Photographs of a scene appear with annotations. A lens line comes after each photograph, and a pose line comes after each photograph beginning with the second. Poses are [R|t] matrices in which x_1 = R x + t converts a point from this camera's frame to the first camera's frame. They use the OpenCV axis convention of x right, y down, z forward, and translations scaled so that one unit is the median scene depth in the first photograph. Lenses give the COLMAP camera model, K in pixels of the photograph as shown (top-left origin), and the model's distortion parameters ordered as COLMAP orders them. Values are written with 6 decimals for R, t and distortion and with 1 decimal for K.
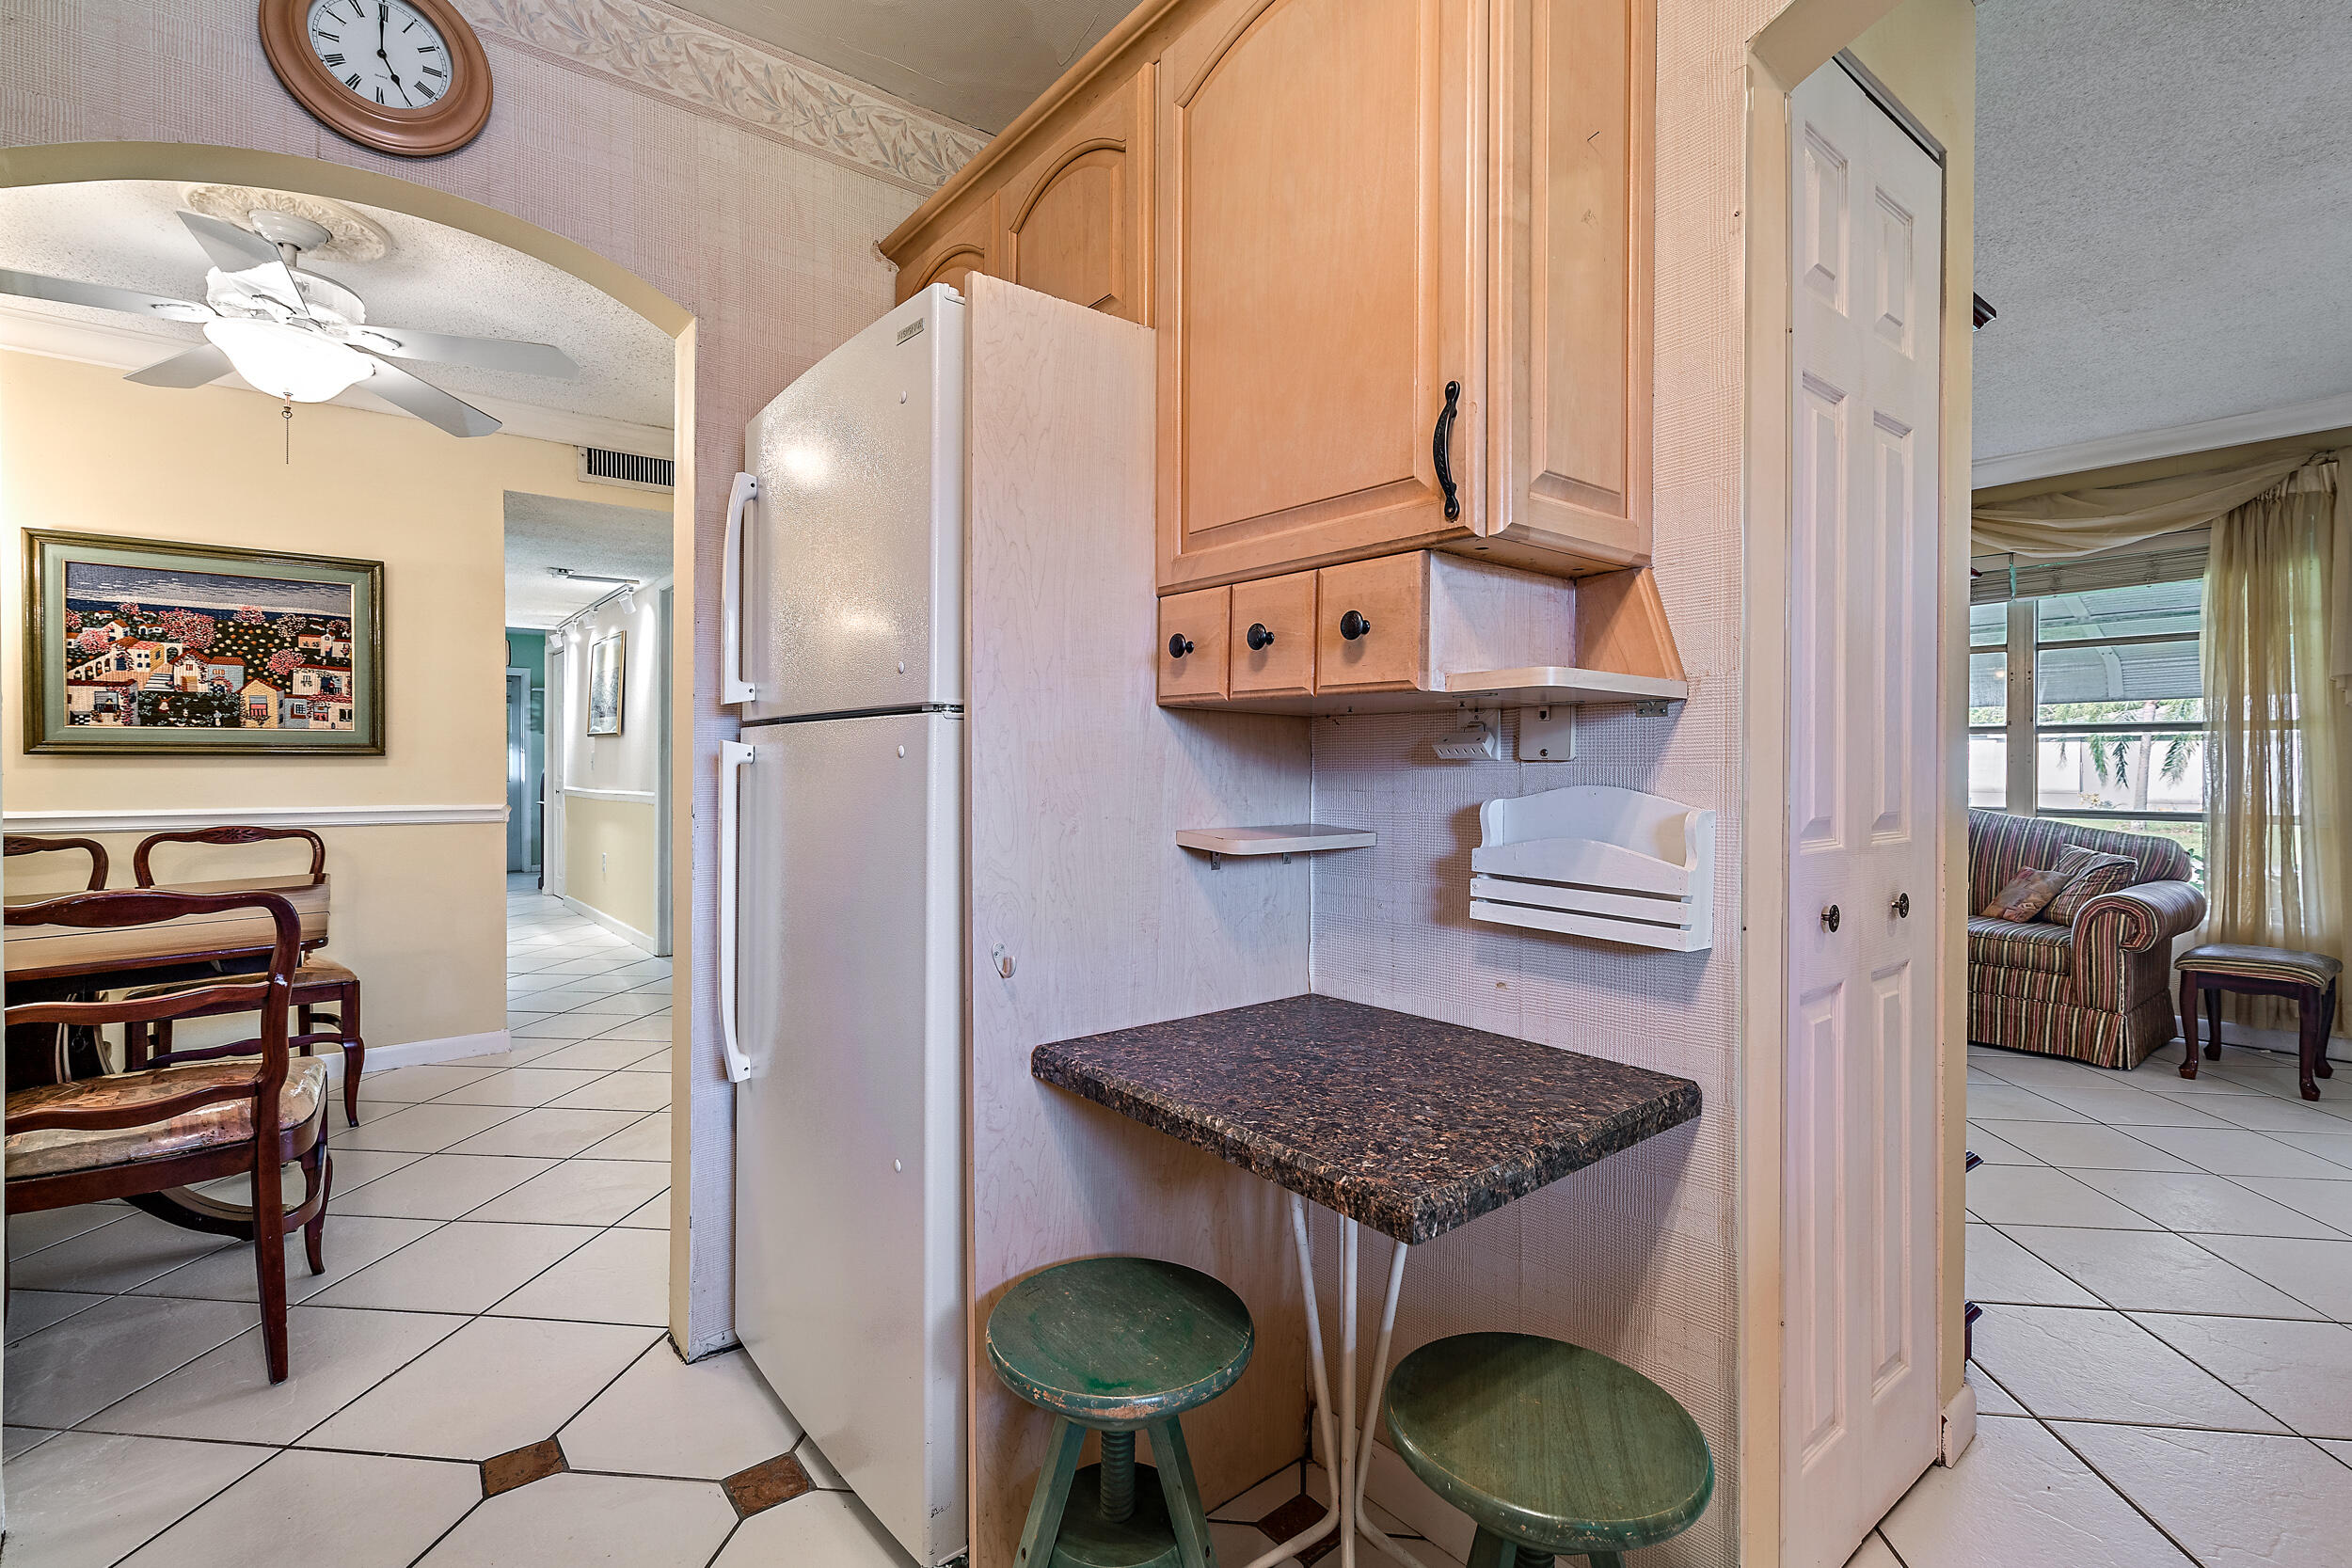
lens RADIAL K [[1079.1, 0, 1173.2], [0, 1079.1, 764.7], [0, 0, 1]] dist [0.001418, 0.000669]
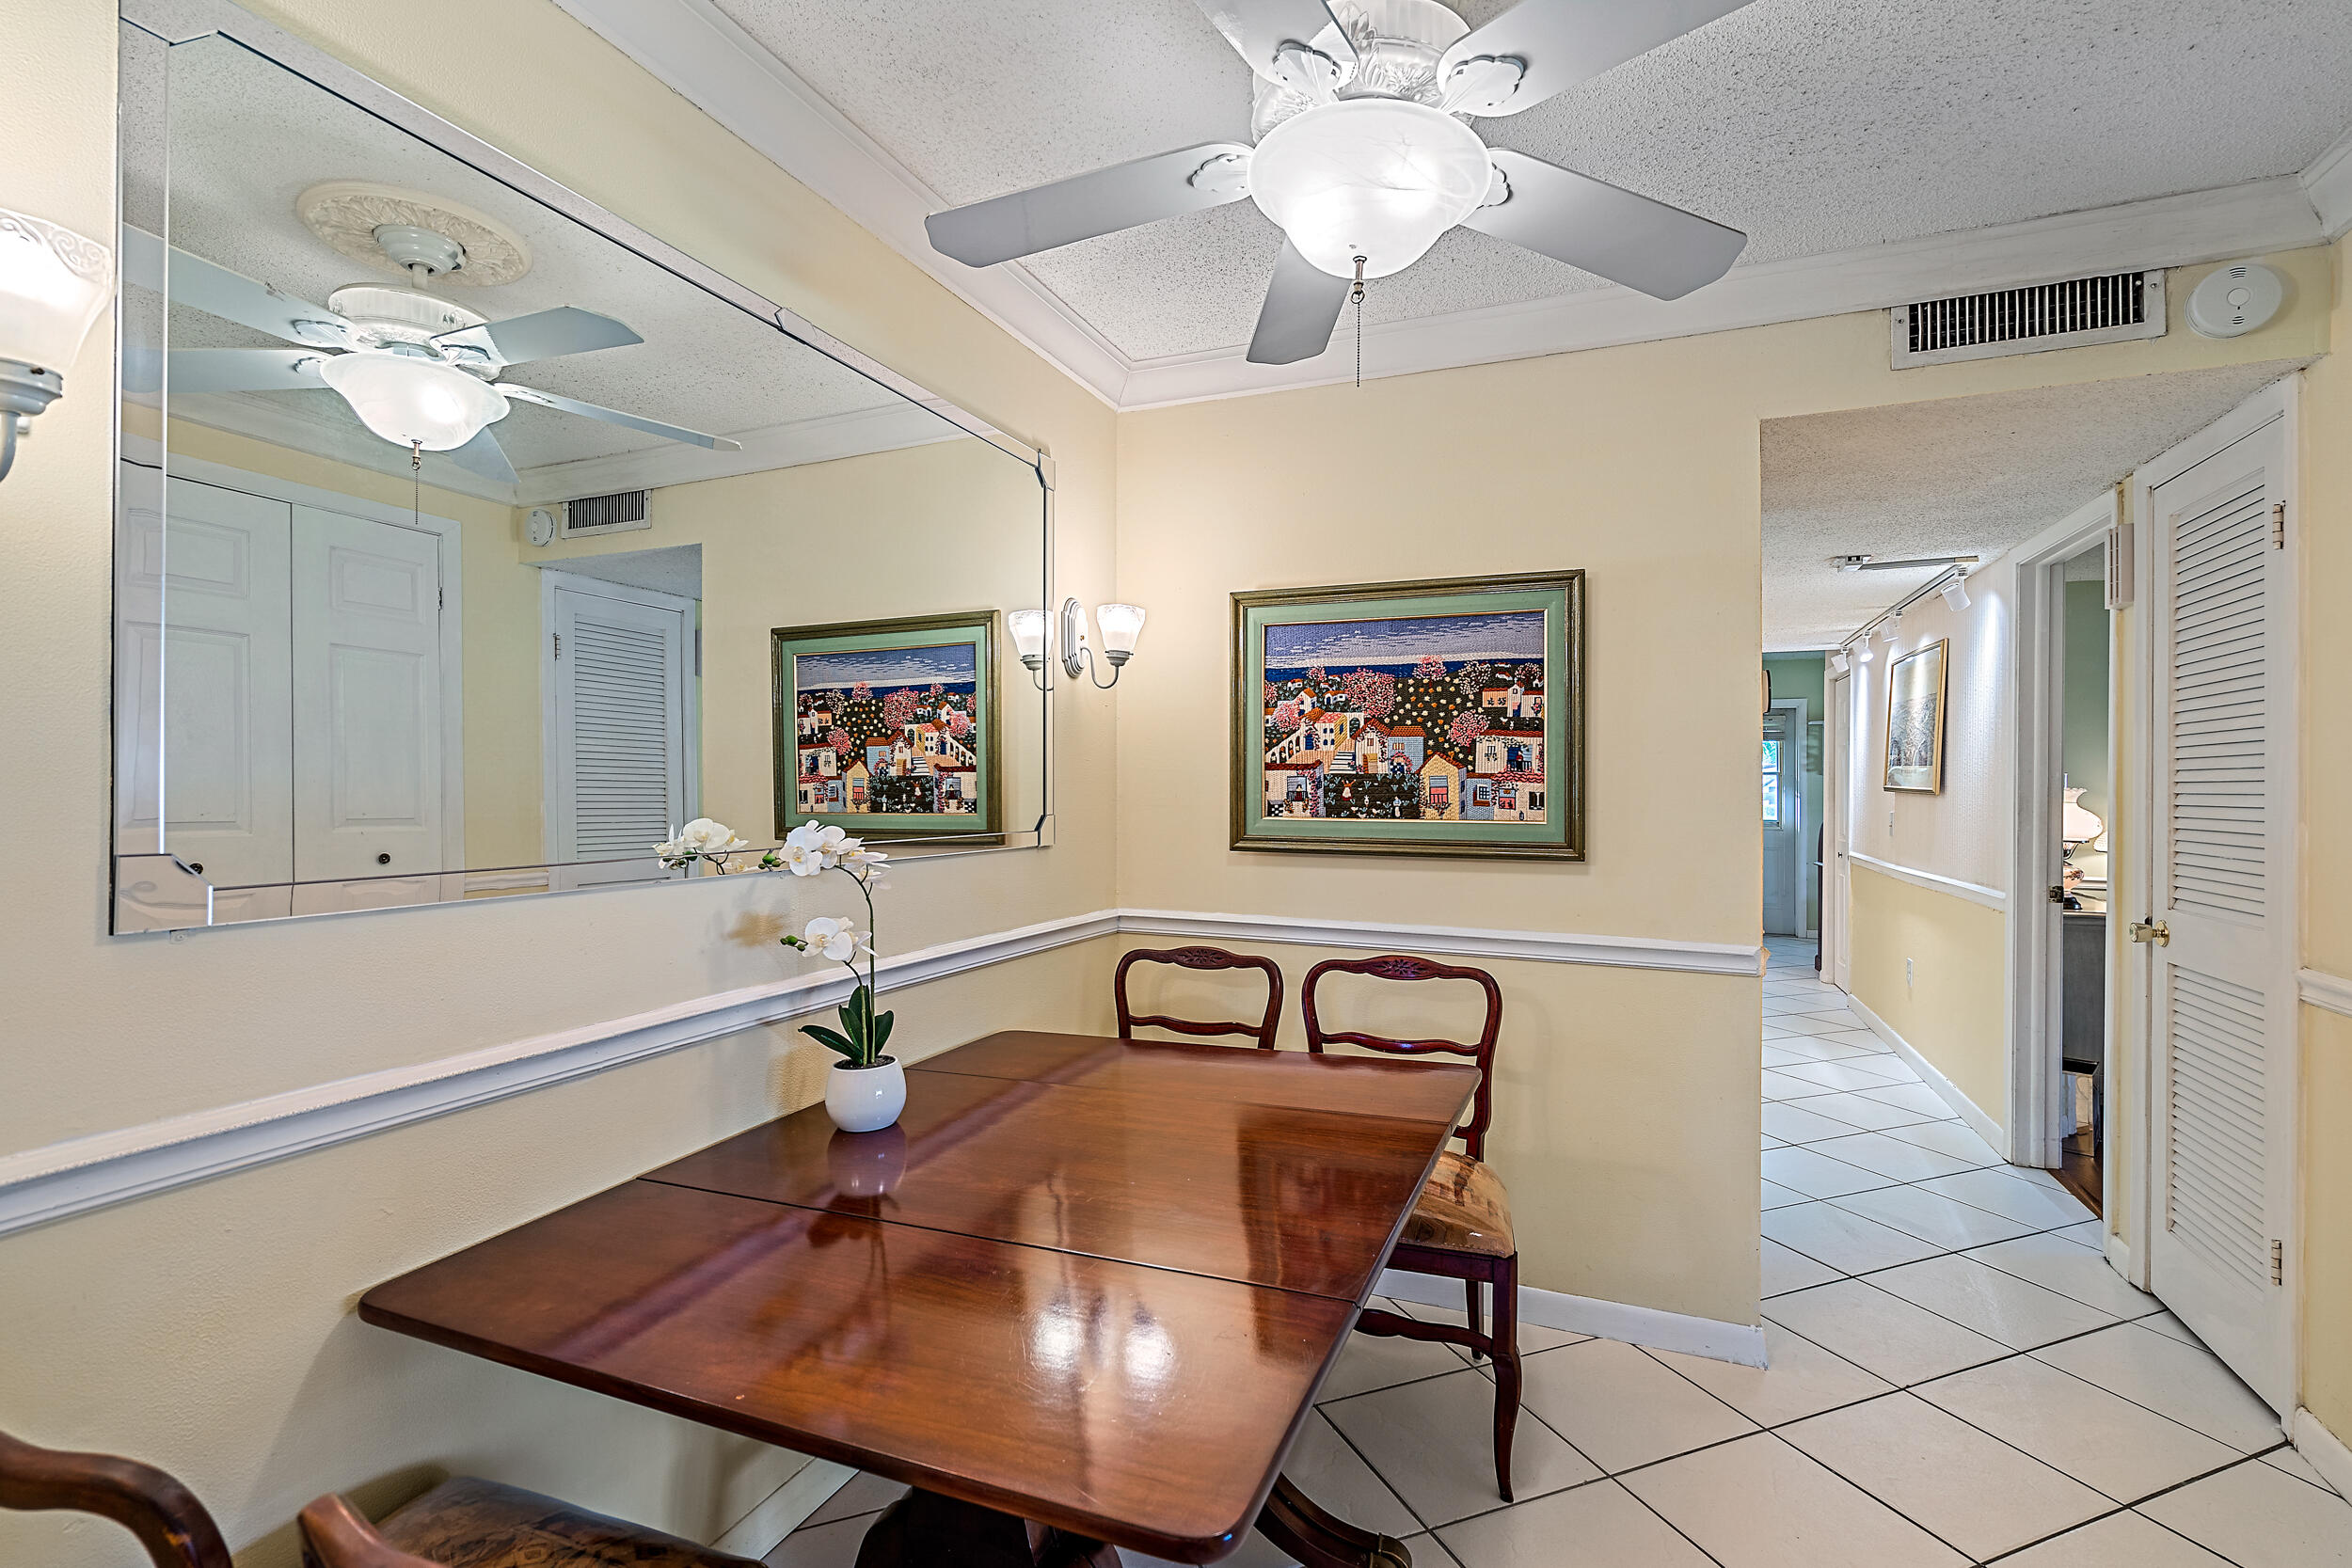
lens RADIAL K [[1079.1, 0, 1179.3], [0, 1079.1, 782.8], [0, 0, 1]] dist [0.001418, 0.000669]
pose [[0.484981, 0.002469, -0.874521, -0.284787], [-0.006897, 0.999976, -0.001002, -0.057051], [0.874498, 0.006517, 0.484986, 0.484417]]
